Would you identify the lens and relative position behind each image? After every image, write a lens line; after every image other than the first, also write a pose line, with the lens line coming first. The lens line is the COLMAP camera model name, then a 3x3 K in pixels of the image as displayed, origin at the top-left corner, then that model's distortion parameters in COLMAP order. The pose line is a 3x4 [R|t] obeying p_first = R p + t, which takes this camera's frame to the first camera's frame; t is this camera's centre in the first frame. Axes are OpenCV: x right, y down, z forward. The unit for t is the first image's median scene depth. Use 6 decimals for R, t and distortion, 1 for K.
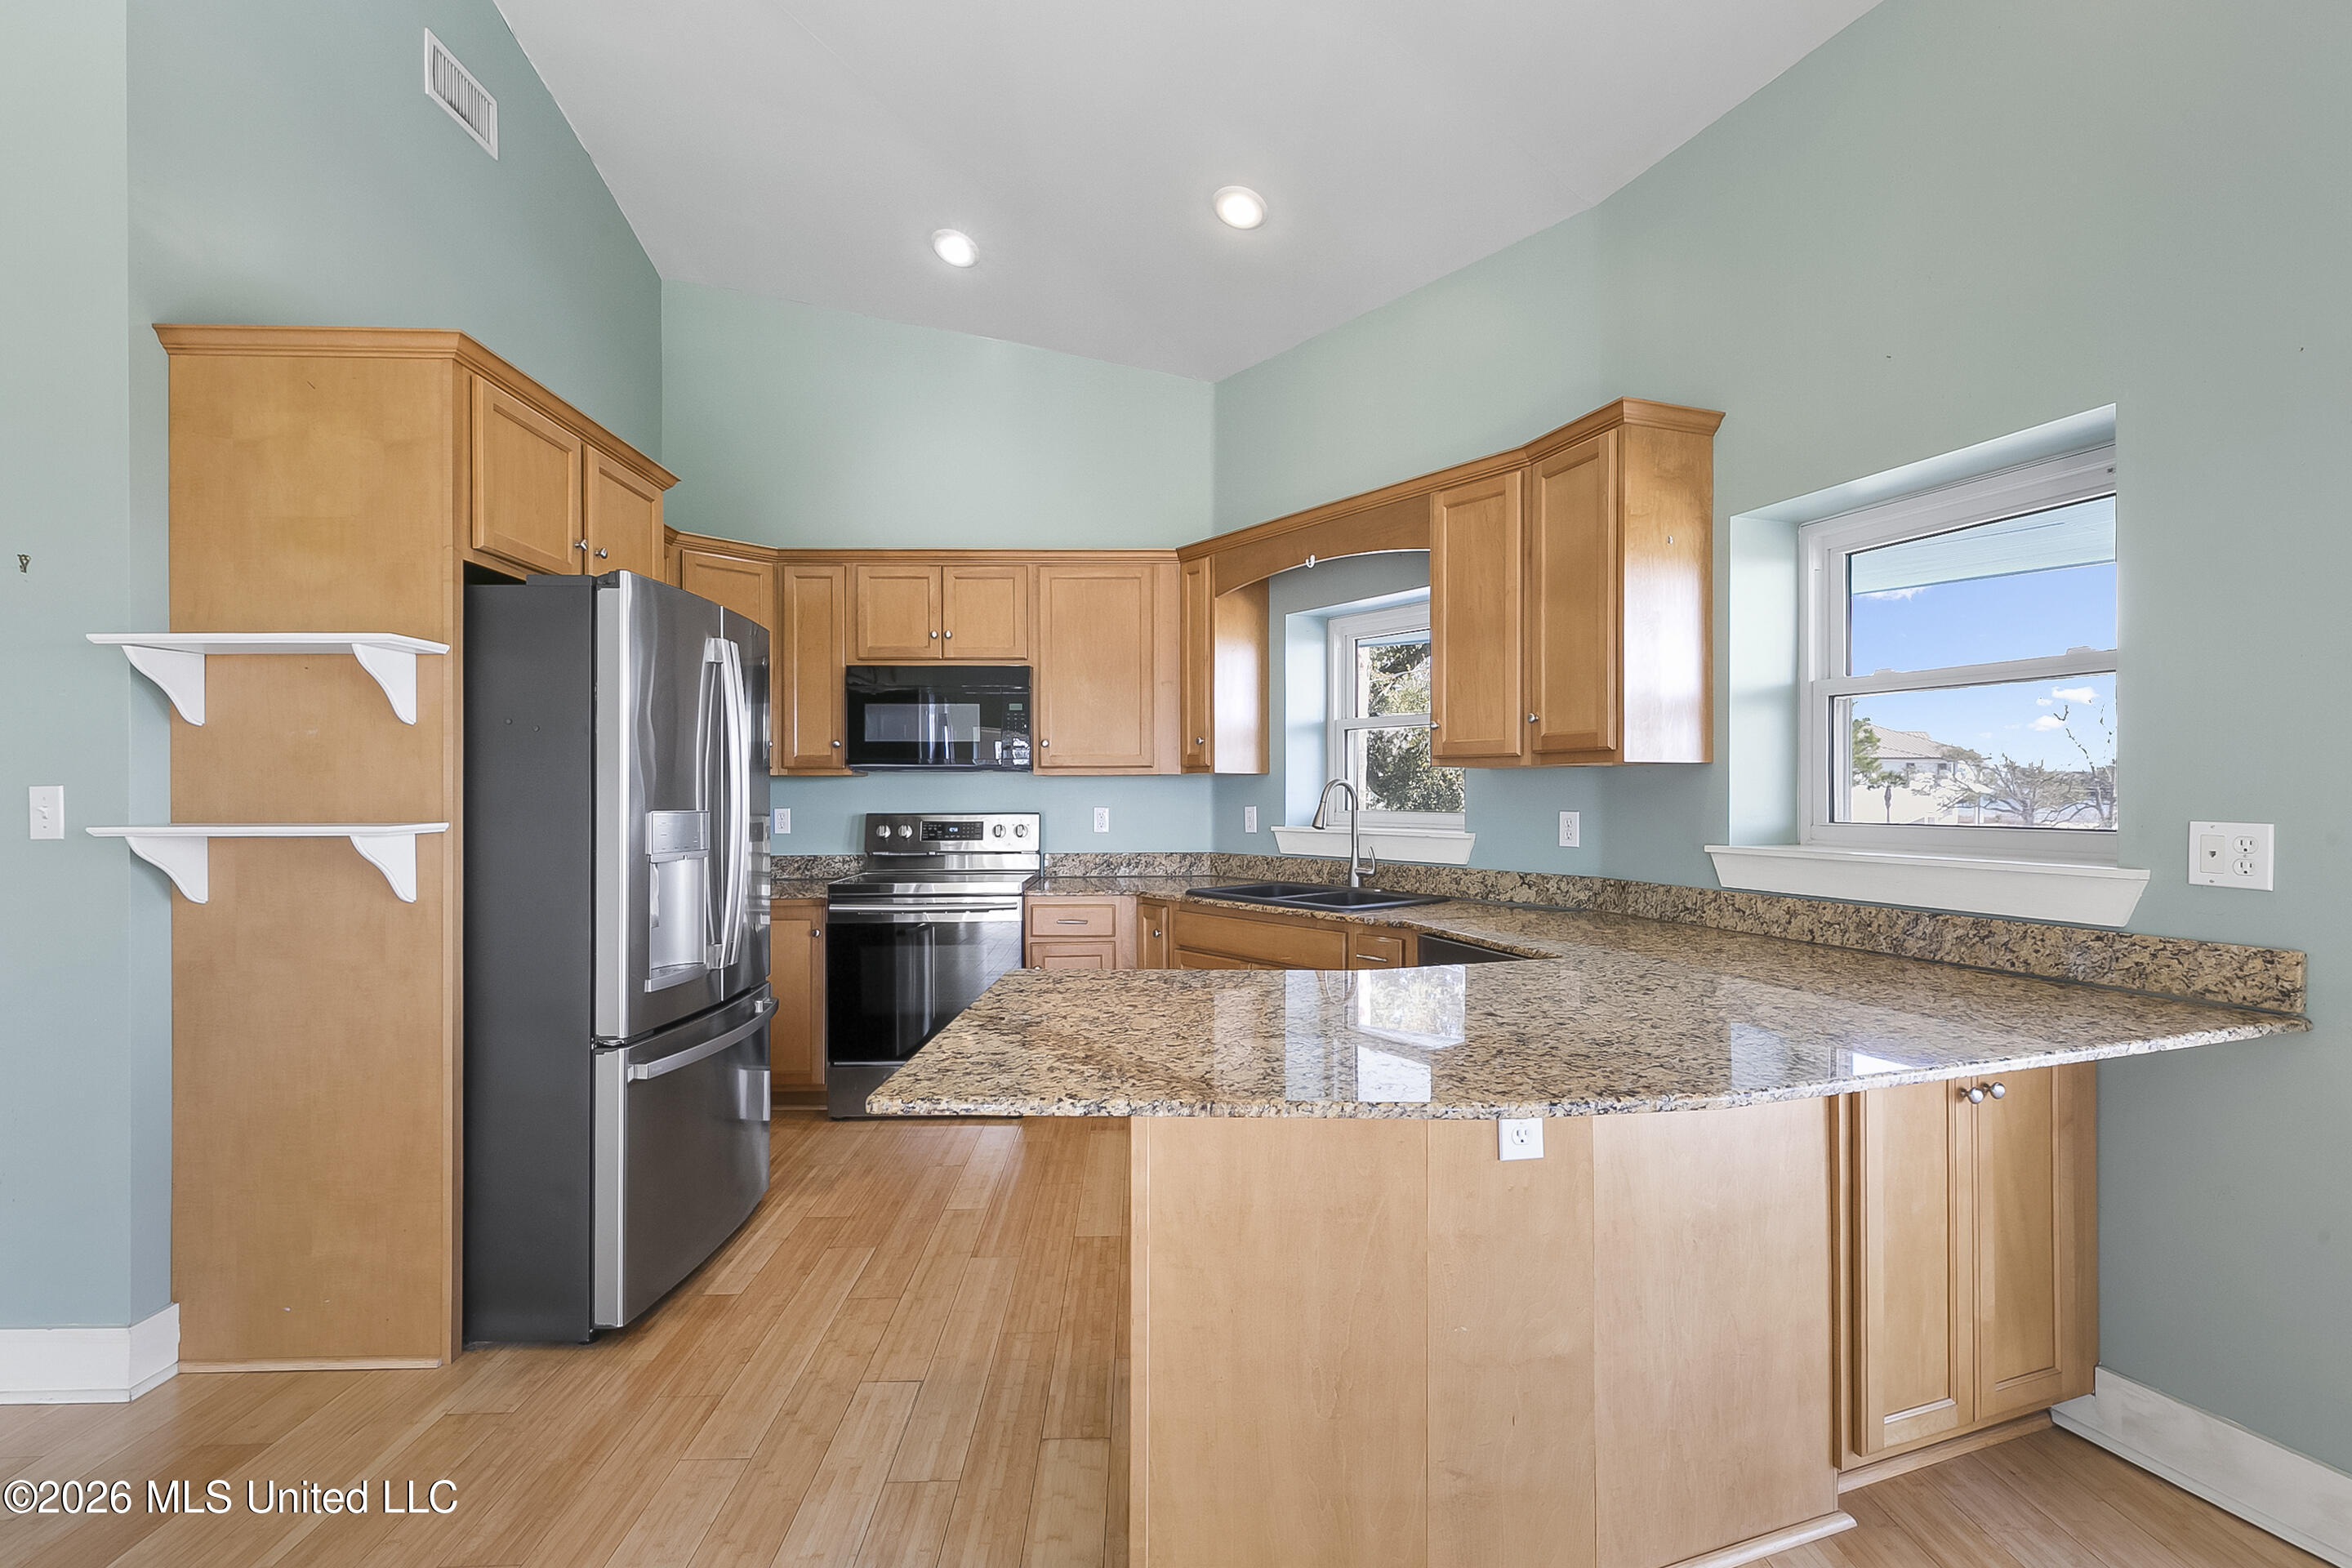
lens RADIAL K [[1068.1, 0, 1185.5], [0, 1068.1, 794.7], [0, 0, 1]] dist [0.005419, -0.001199]
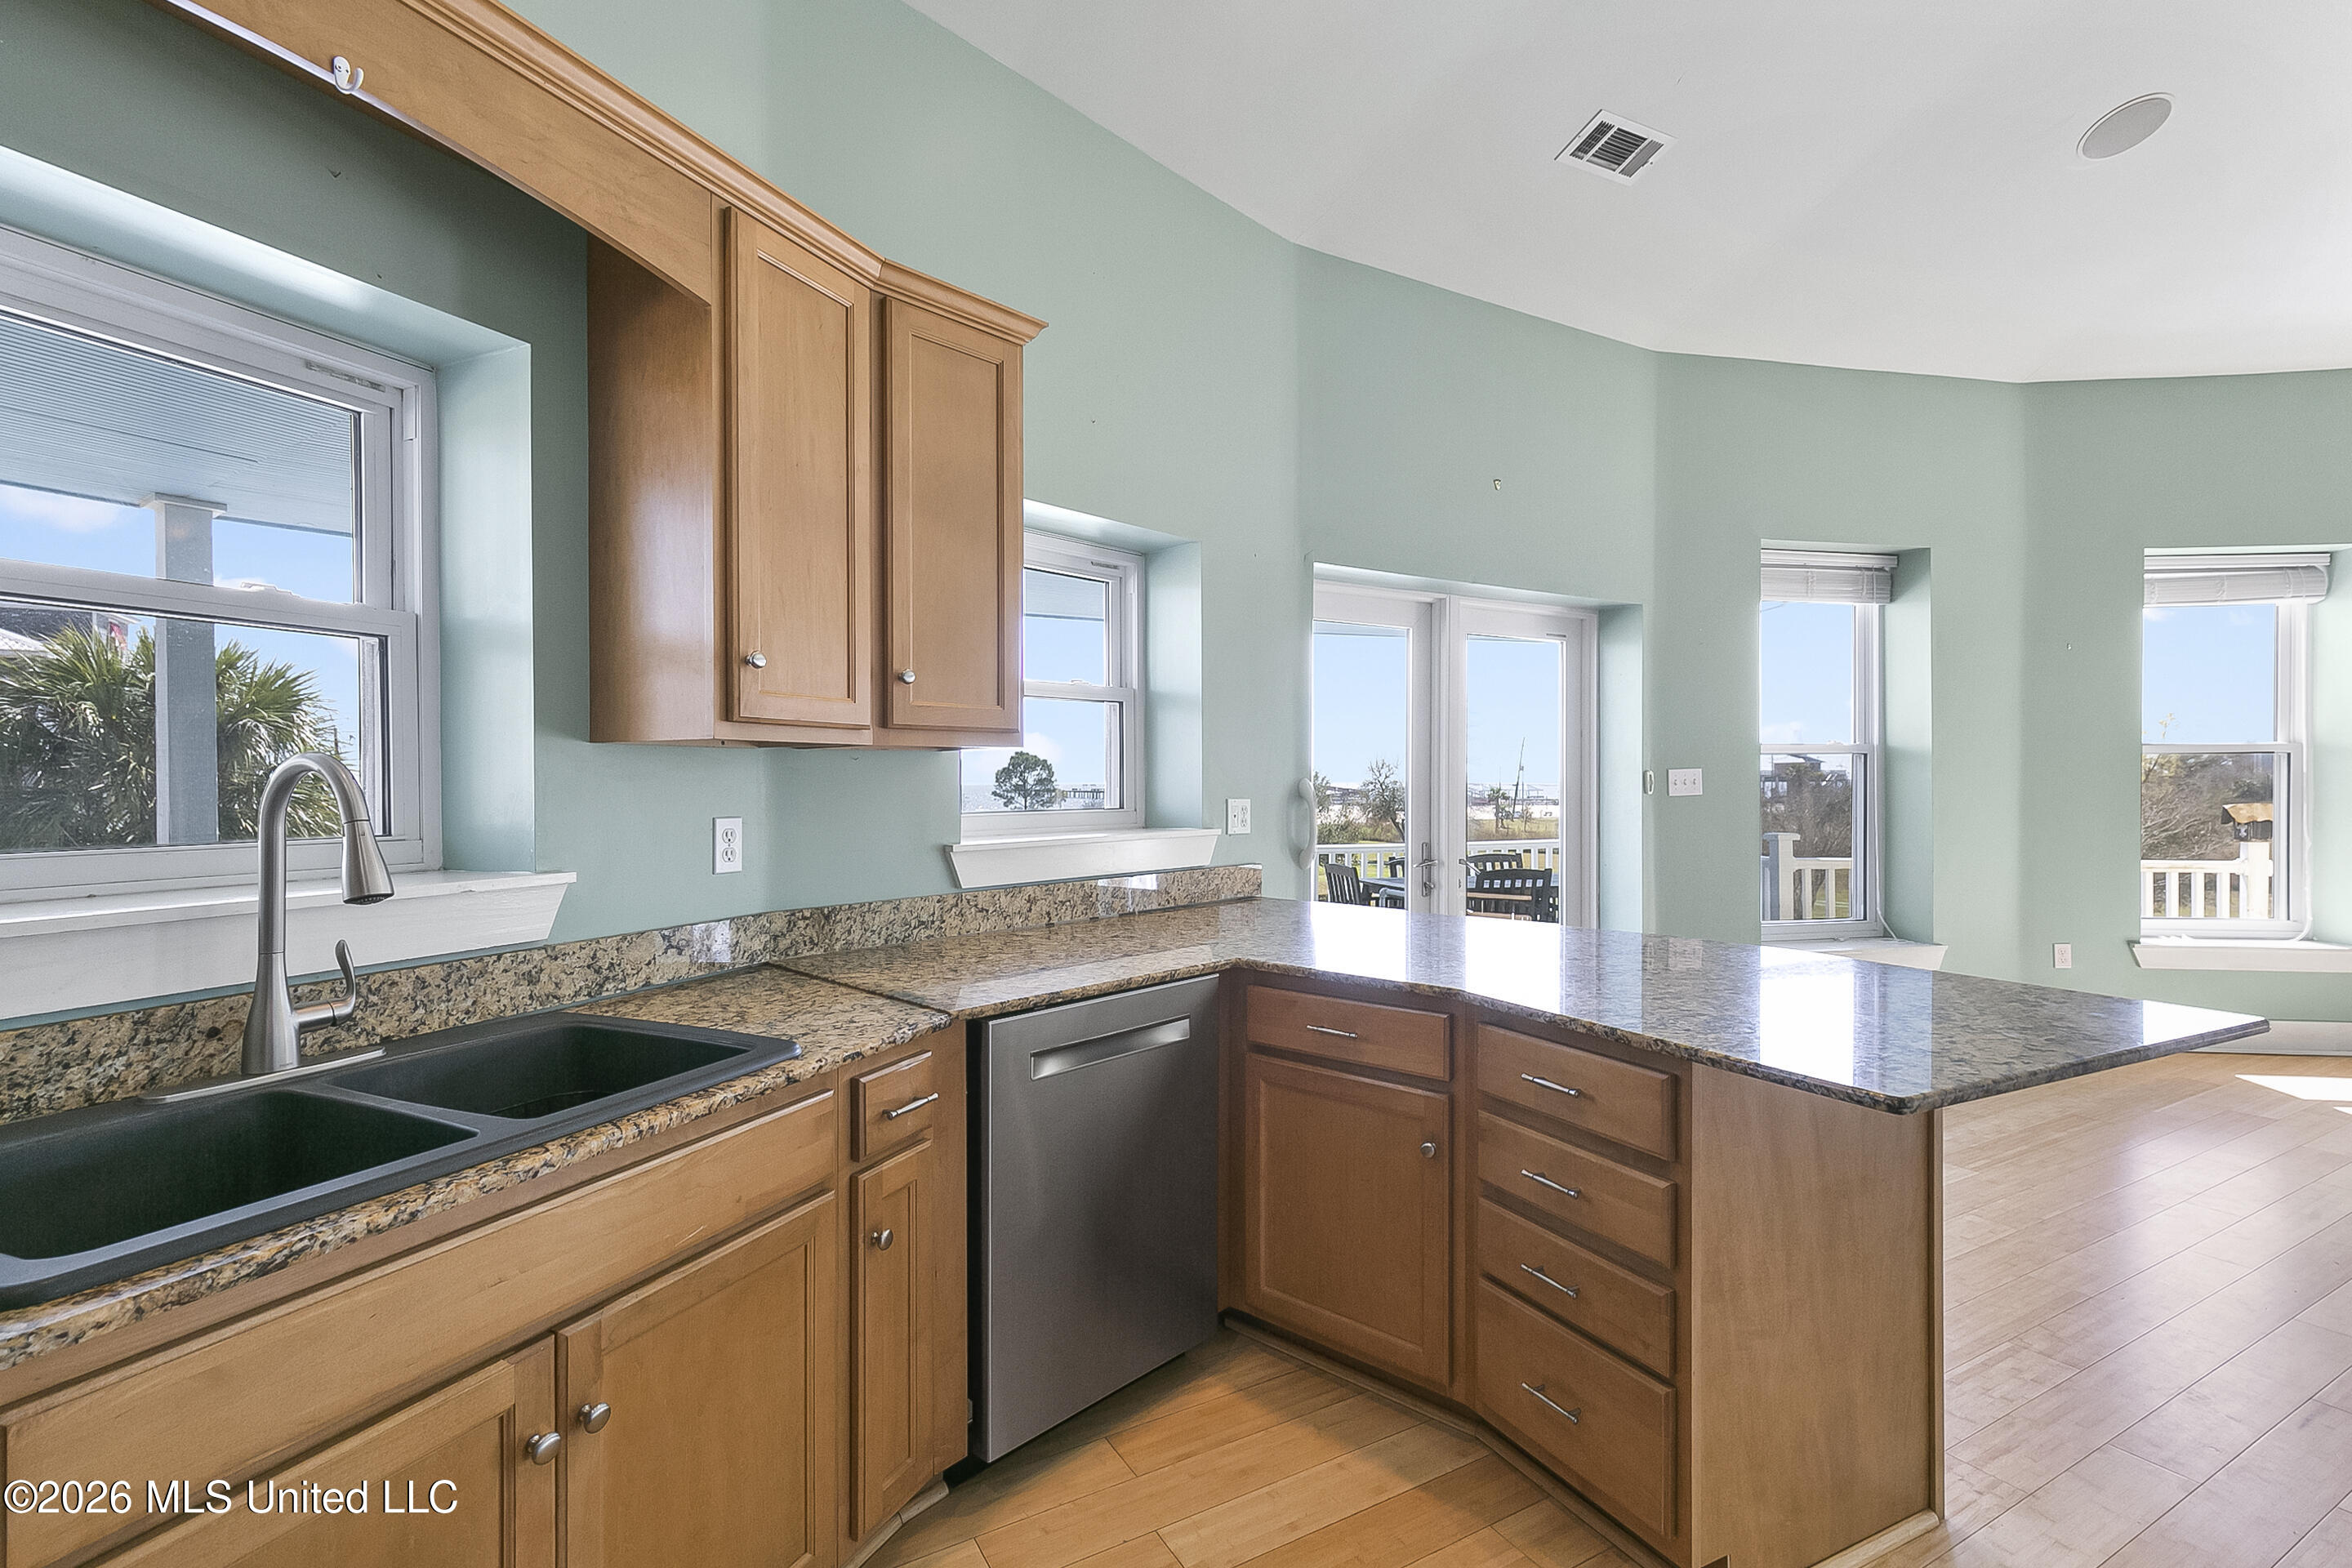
lens RADIAL K [[1068.1, 0, 1195.8], [0, 1068.1, 770.6], [0, 0, 1]] dist [0.005419, -0.001199]
pose [[-0.465051, 0.011402, 0.885211, -0.393007], [0.009609, 0.999923, -0.007831, -0.004764], [-0.885232, 0.004865, -0.465125, 1.253579]]
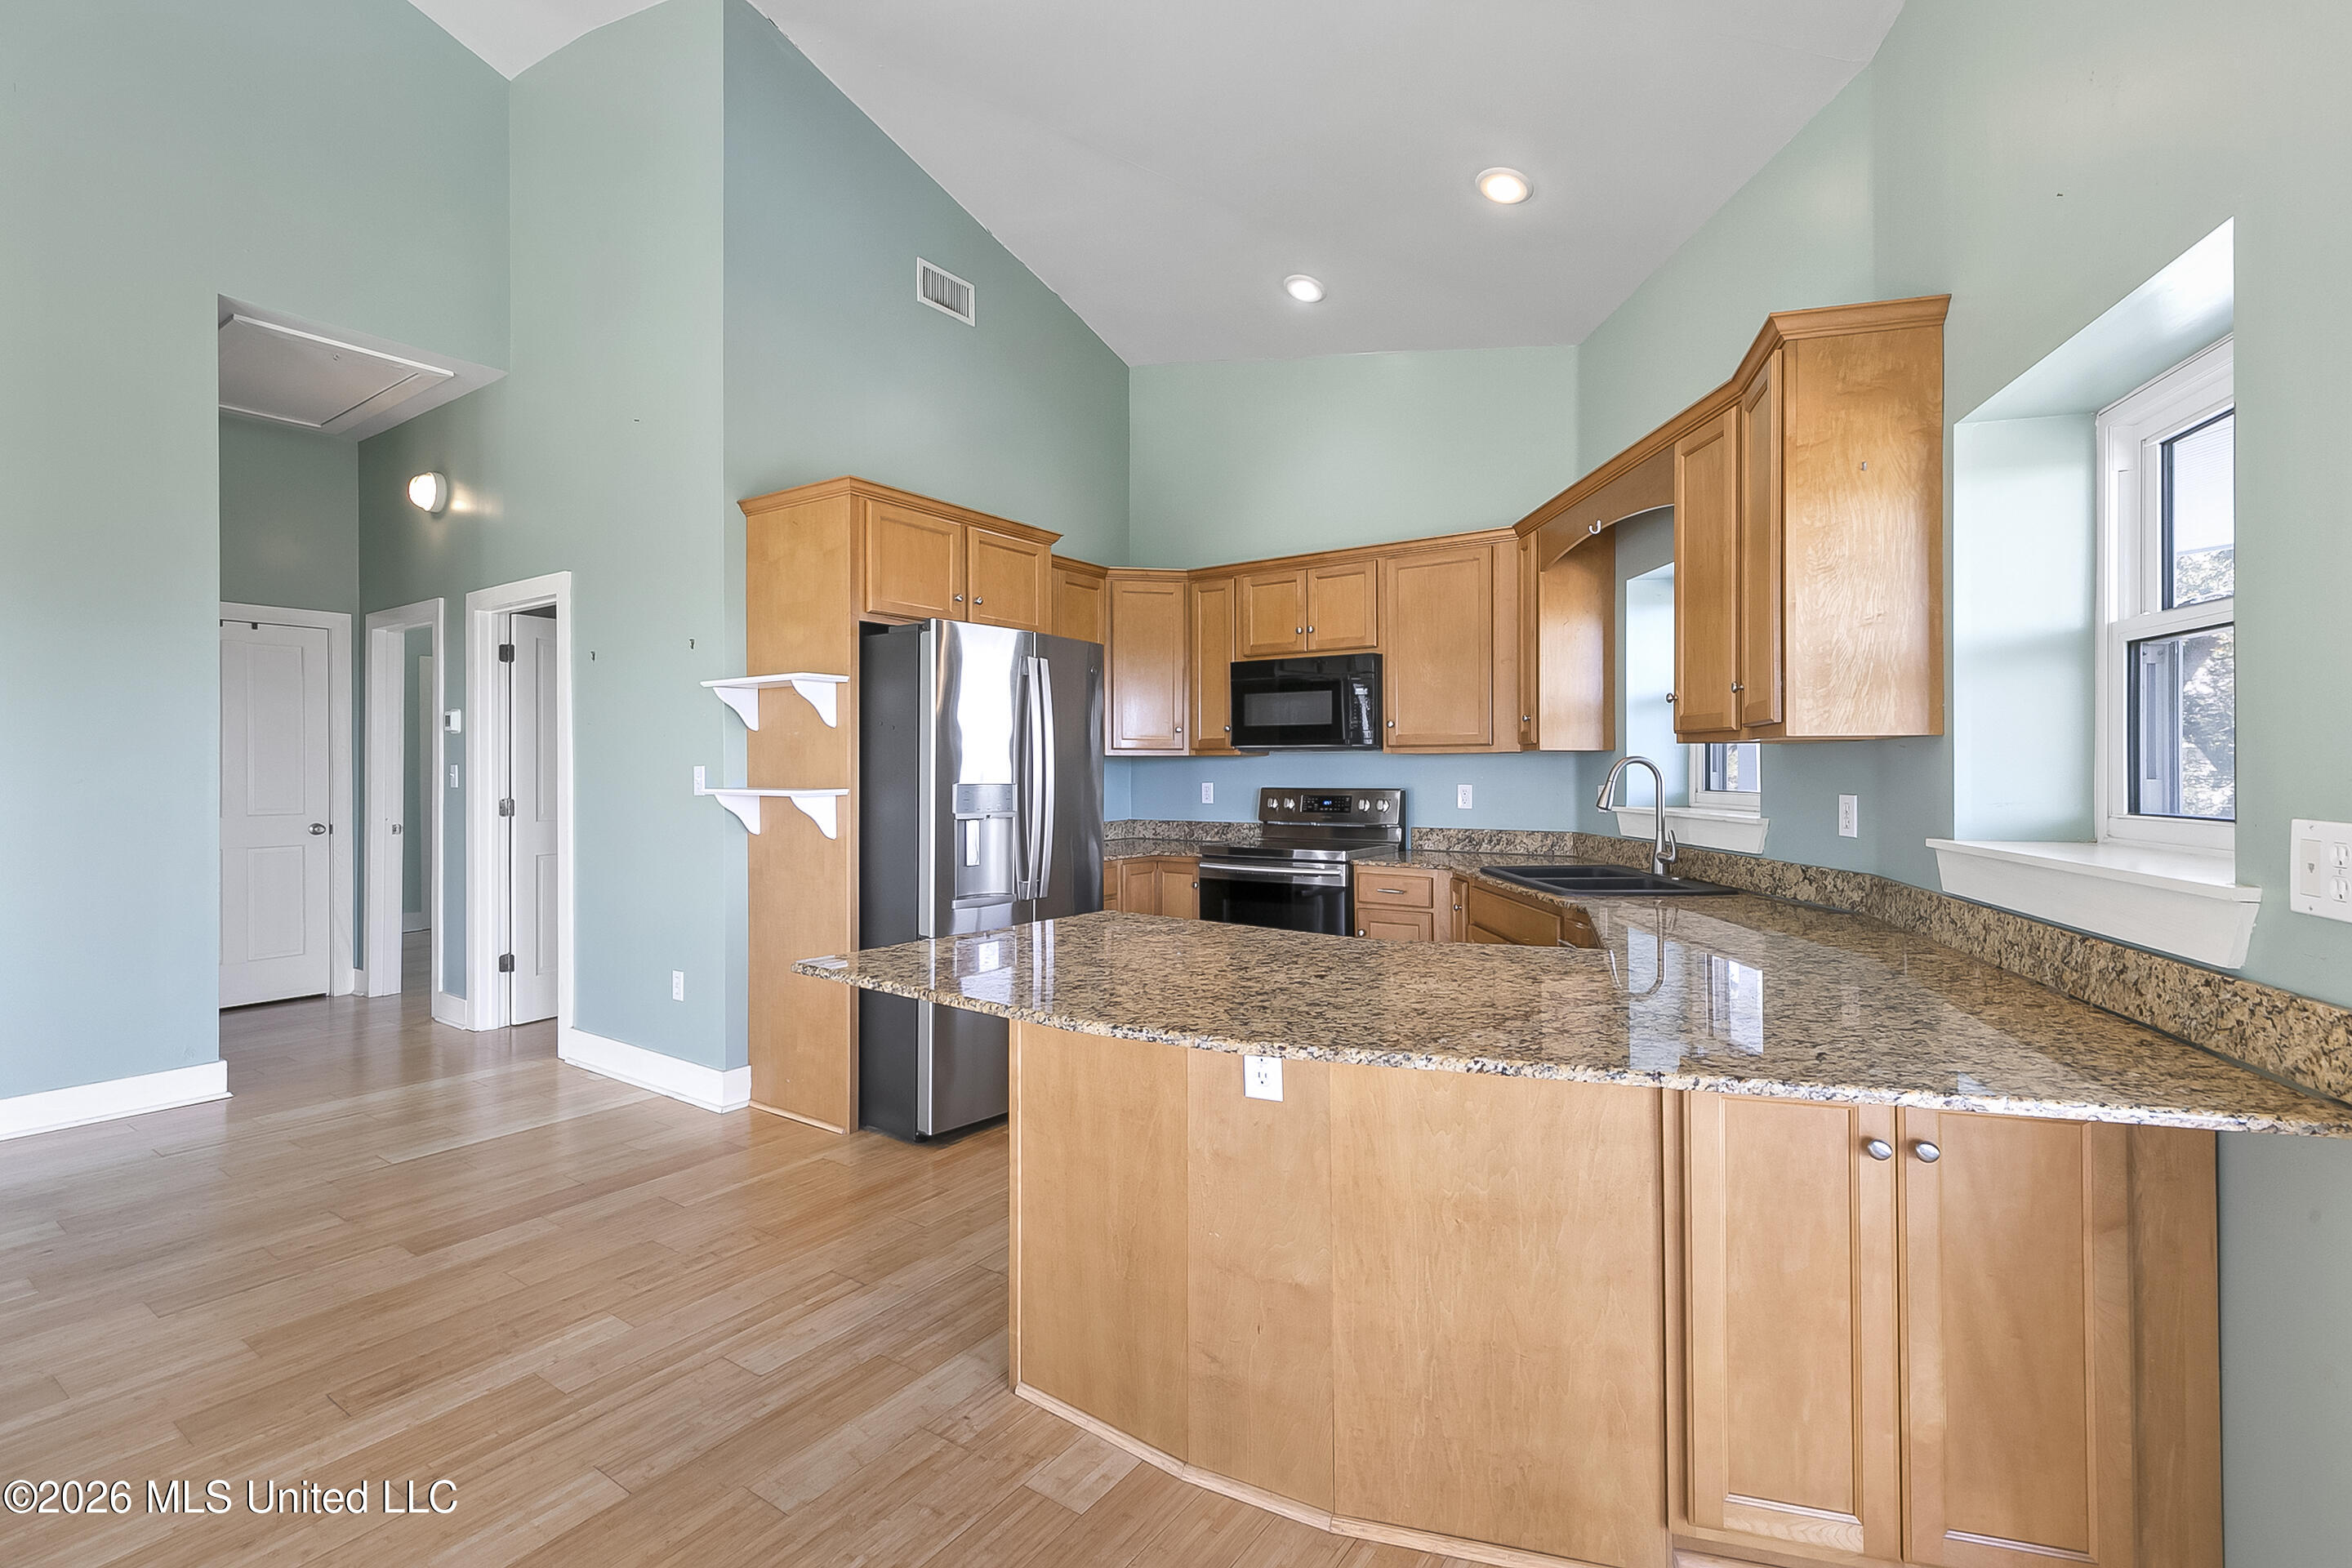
lens RADIAL K [[1068.1, 0, 1188.2], [0, 1068.1, 767.8], [0, 0, 1]] dist [0.005419, -0.001199]
pose [[0.805993, 0.001095, -0.591924, 0.523687], [-0.002343, 0.999996, -0.001339, -0.003405], [0.591921, 0.002466, 0.805992, 0.025762]]
